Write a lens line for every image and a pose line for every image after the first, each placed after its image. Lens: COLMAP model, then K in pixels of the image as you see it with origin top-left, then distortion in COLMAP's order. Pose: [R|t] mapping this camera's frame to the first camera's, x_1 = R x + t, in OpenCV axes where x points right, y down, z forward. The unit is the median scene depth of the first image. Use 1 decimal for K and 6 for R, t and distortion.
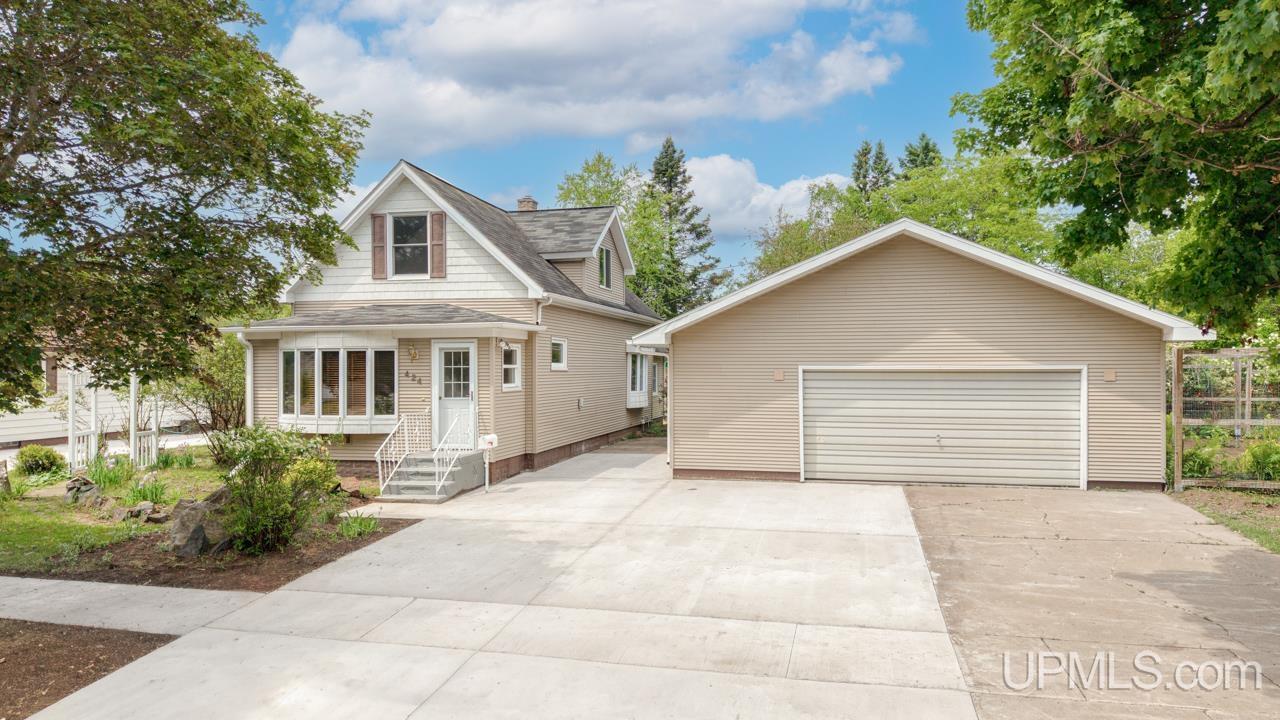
lens RADIAL K [[830.4, 0, 640.0], [0, 830.4, 360.0], [0, 0, 1]] dist [0.143838, -0.214964]
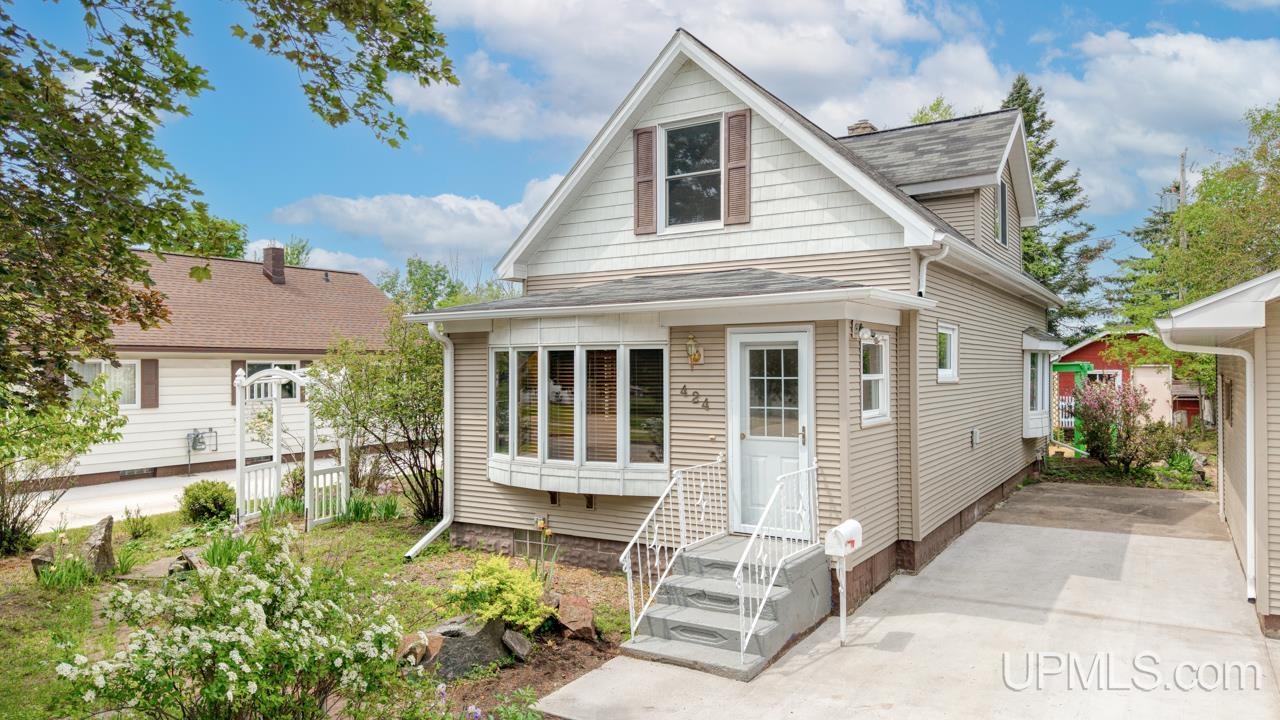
lens RADIAL K [[830.4, 0, 640.0], [0, 830.4, 360.0], [0, 0, 1]] dist [0.143838, -0.214964]
pose [[0.941947, -0.003432, -0.335745, -0.111296], [0.003733, 0.999993, 0.000252, -0.003424], [0.335742, -0.001491, 0.941953, 0.435261]]
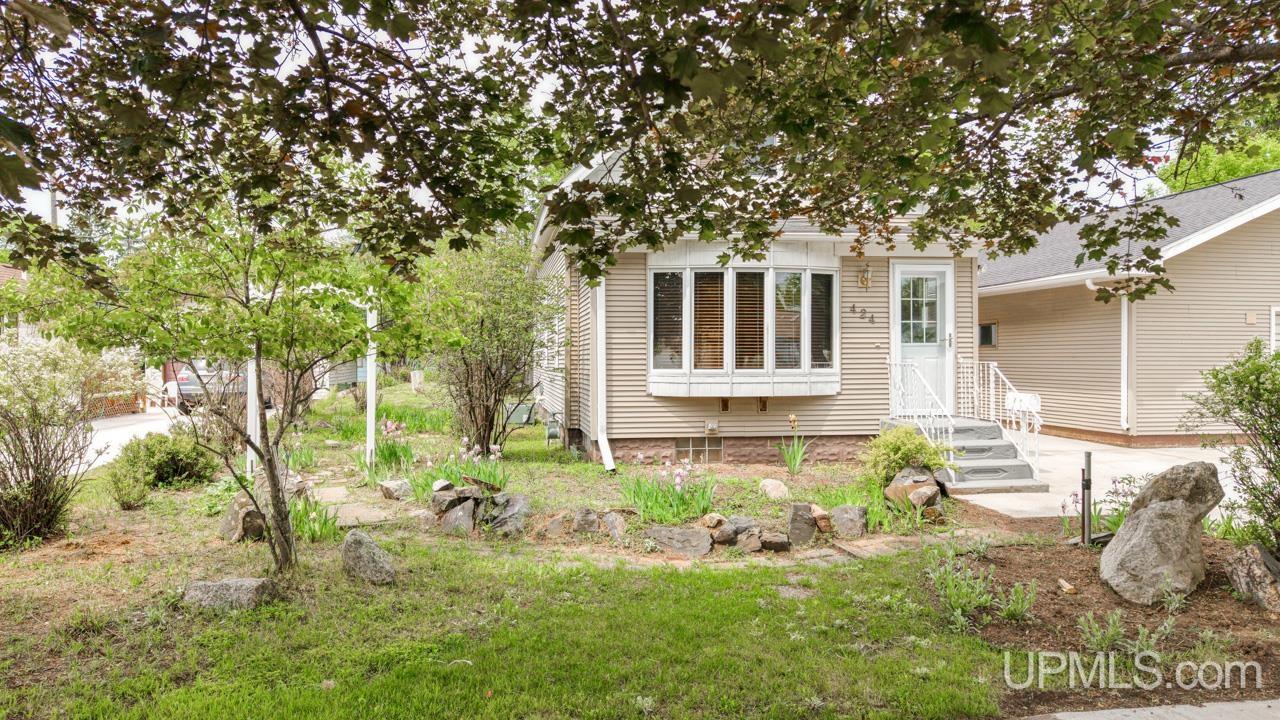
lens RADIAL K [[830.4, 0, 640.0], [0, 830.4, 360.0], [0, 0, 1]] dist [0.143838, -0.214964]
pose [[0.938643, 0.000067, 0.344891, -0.625453], [-0.005253, 0.999887, 0.014102, 0.046228], [-0.344851, -0.015049, 0.938537, 0.381497]]
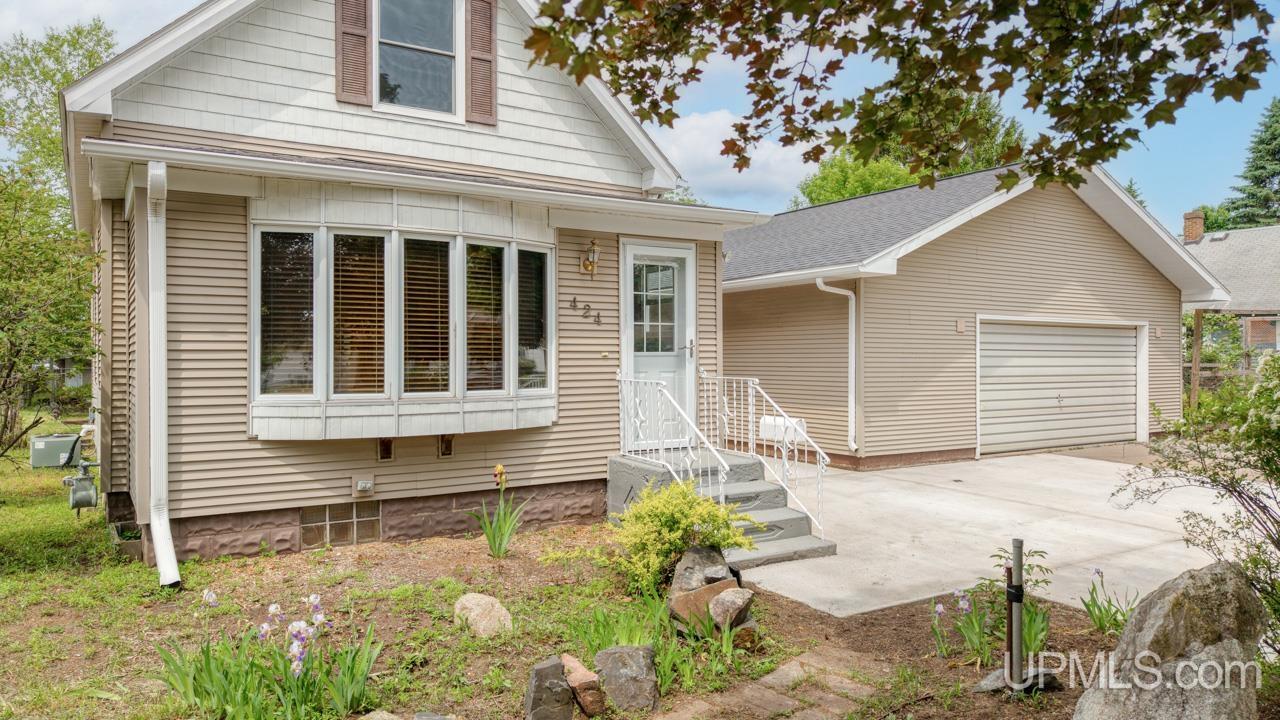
lens RADIAL K [[840.0, 0, 638.9], [0, 840.0, 354.4], [0, 0, 1]] dist [0.083967, -0.142486]
pose [[0.722587, 0.005047, 0.691262, -0.541660], [-0.009729, 0.999949, 0.002869, 0.041232], [-0.691212, -0.008798, 0.722599, 0.571265]]
